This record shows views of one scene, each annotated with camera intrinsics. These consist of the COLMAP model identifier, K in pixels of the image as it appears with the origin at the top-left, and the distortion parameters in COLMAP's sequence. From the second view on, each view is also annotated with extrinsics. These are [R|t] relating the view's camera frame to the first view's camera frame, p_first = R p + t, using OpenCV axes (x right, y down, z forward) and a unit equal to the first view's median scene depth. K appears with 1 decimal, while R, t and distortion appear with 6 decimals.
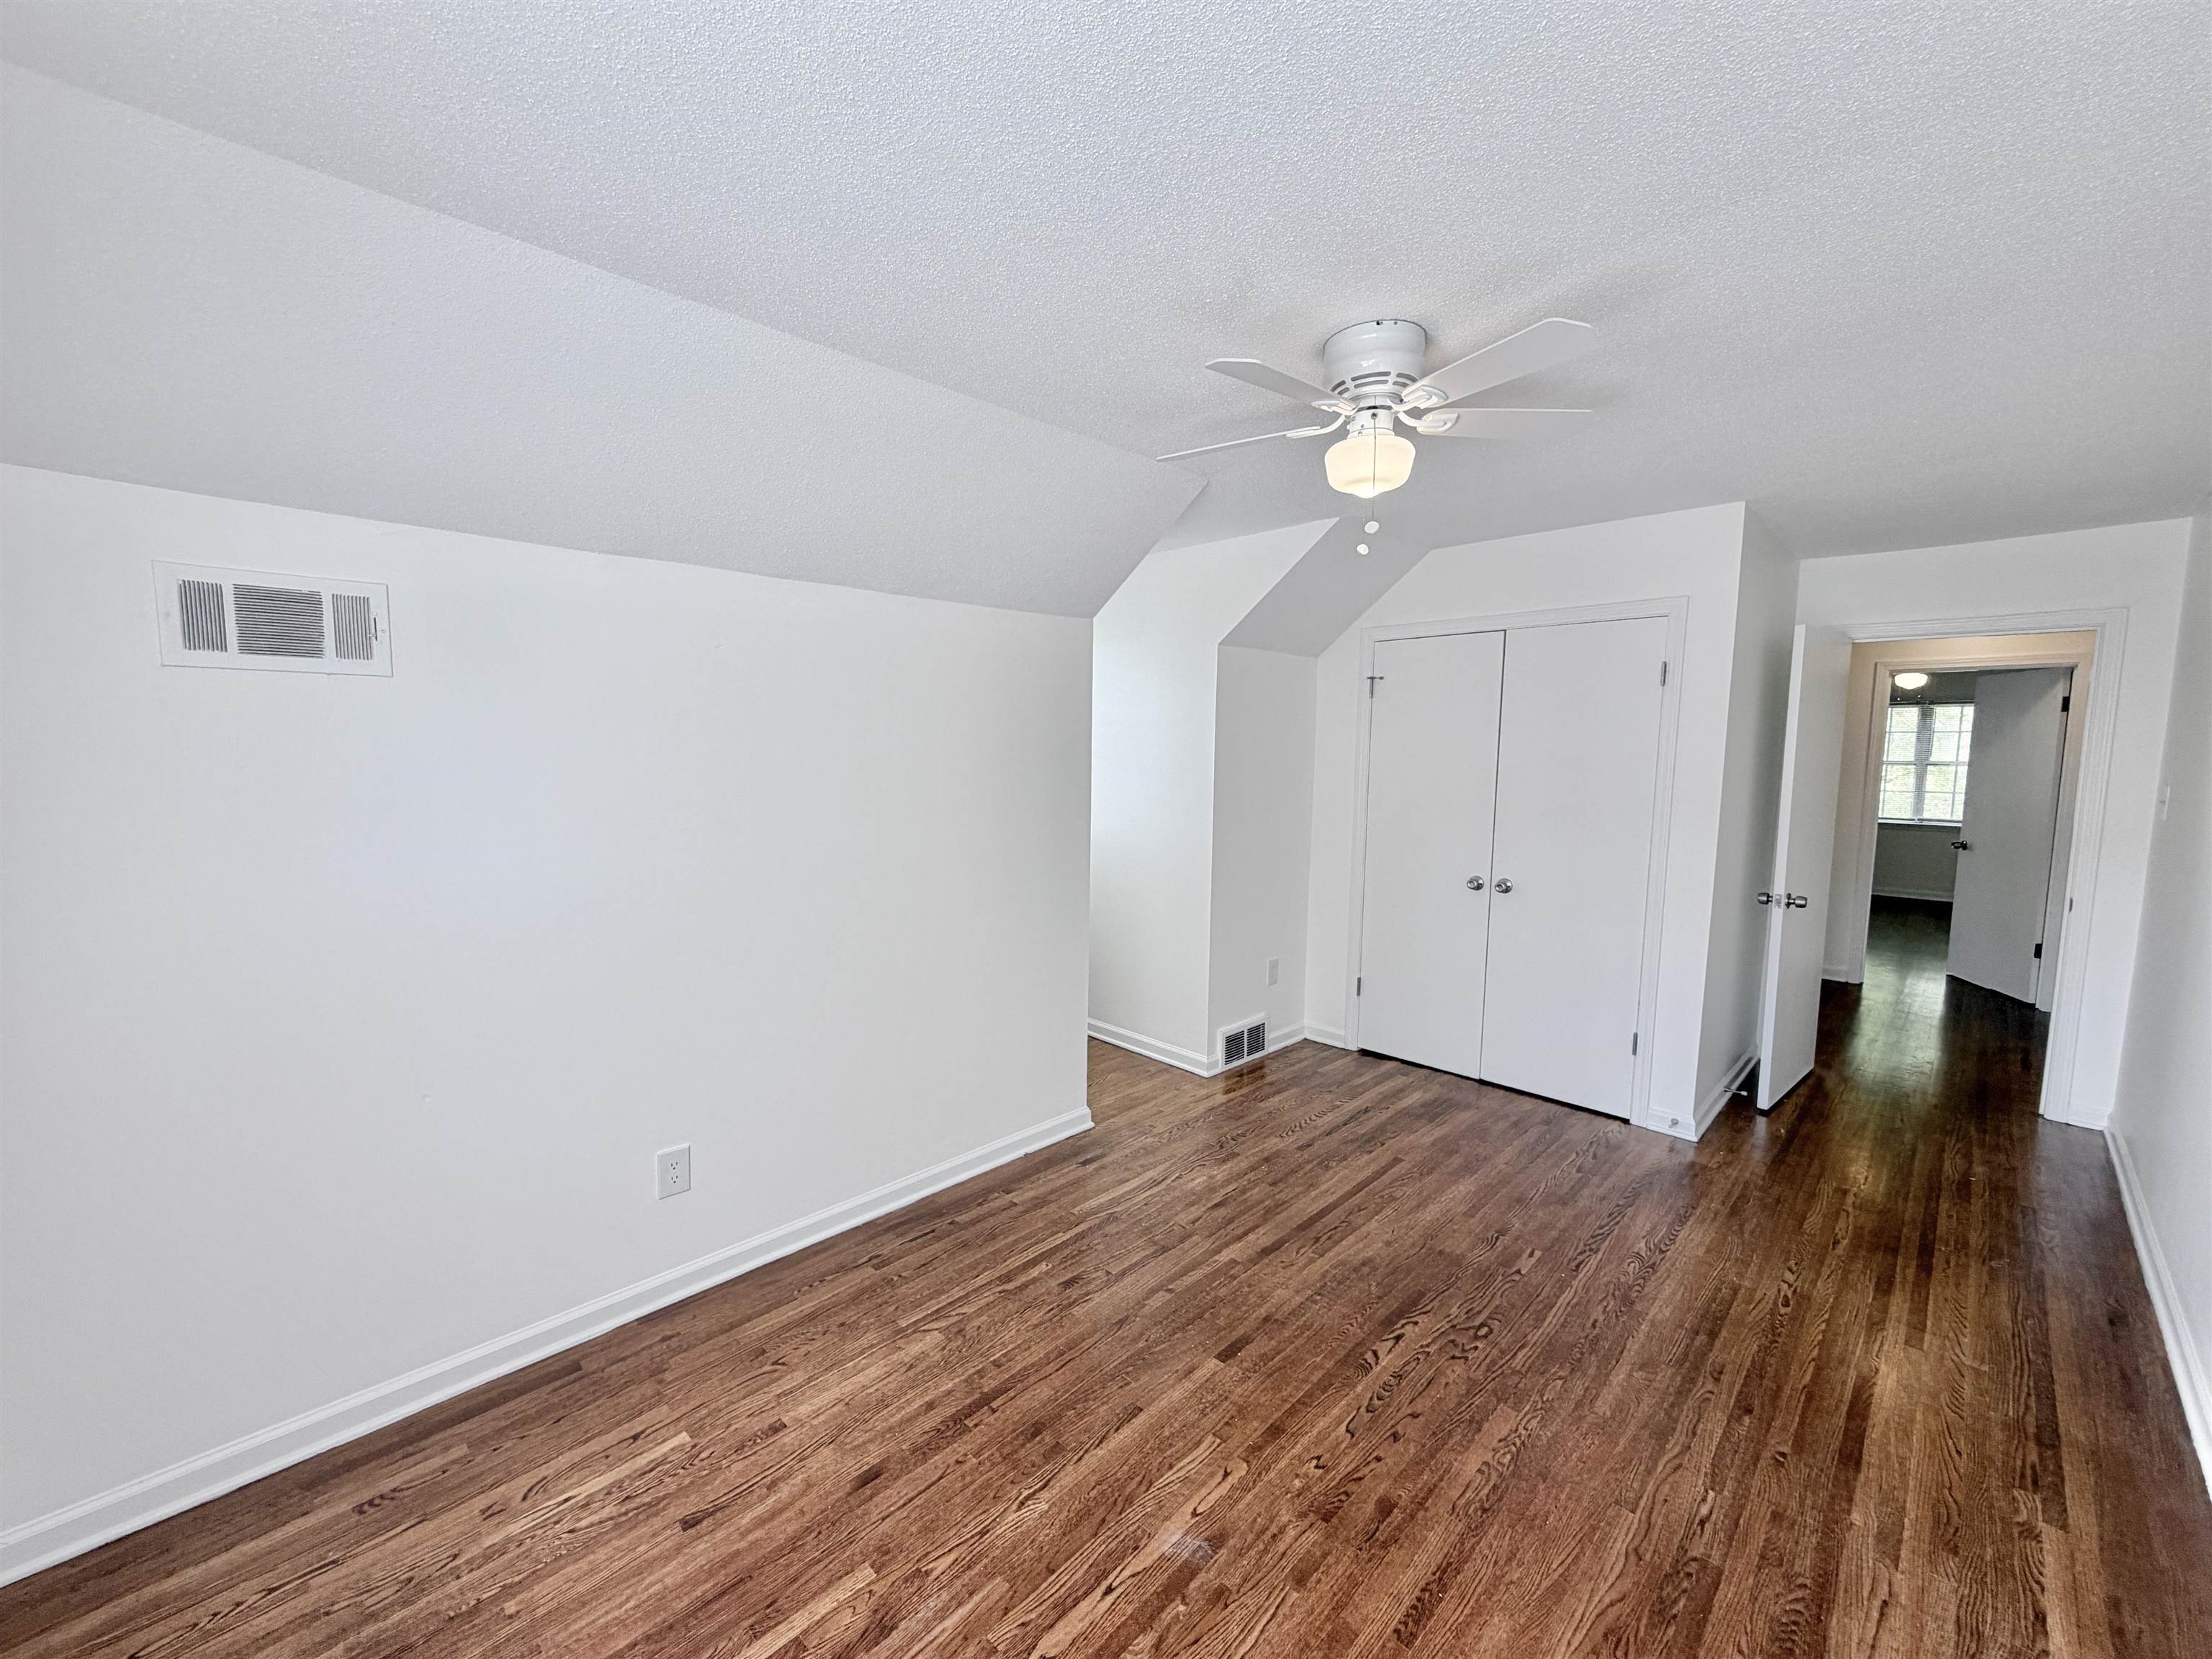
lens RADIAL K [[885.1, 0, 1096.8], [0, 885.1, 829.0], [0, 0, 1]] dist [0.000577, -0.000785]
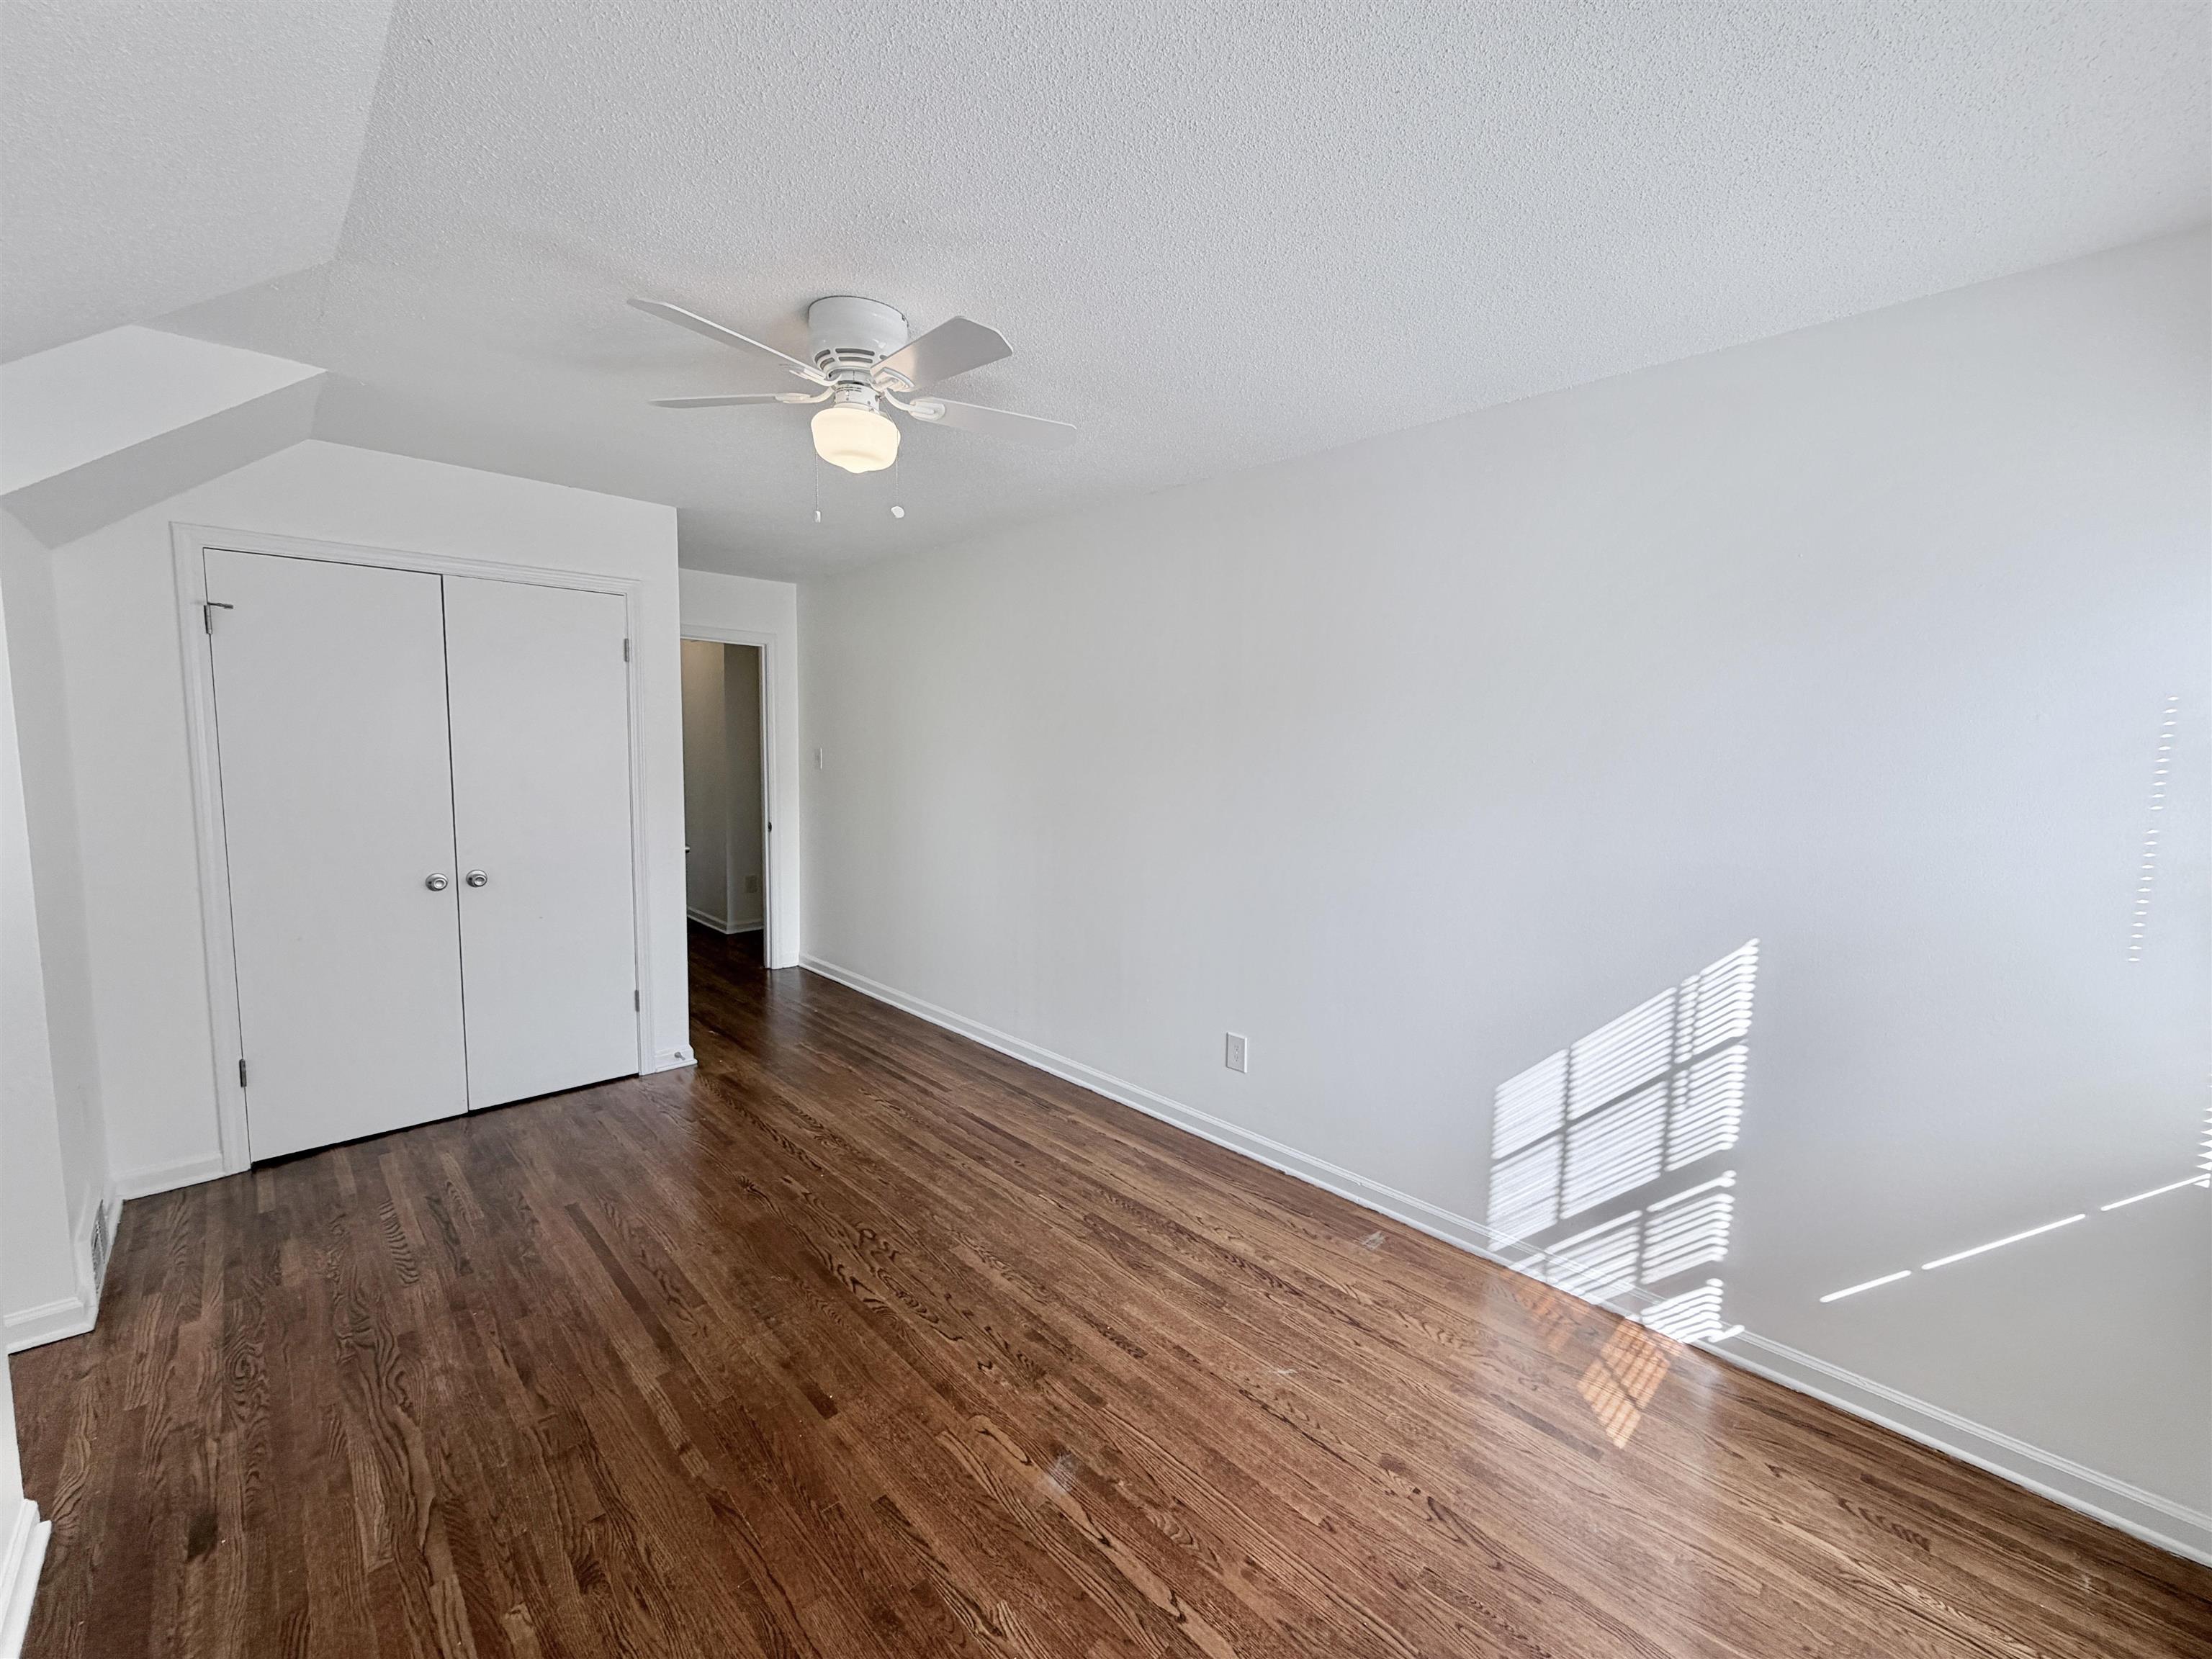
lens RADIAL K [[885.1, 0, 1097.1], [0, 885.1, 830.0], [0, 0, 1]] dist [0.000577, -0.000785]
pose [[0.009673, -0.110597, 0.993818, -0.733689], [0.072911, 0.991297, 0.109607, -0.063031], [-0.997292, 0.071400, 0.017653, 0.739706]]
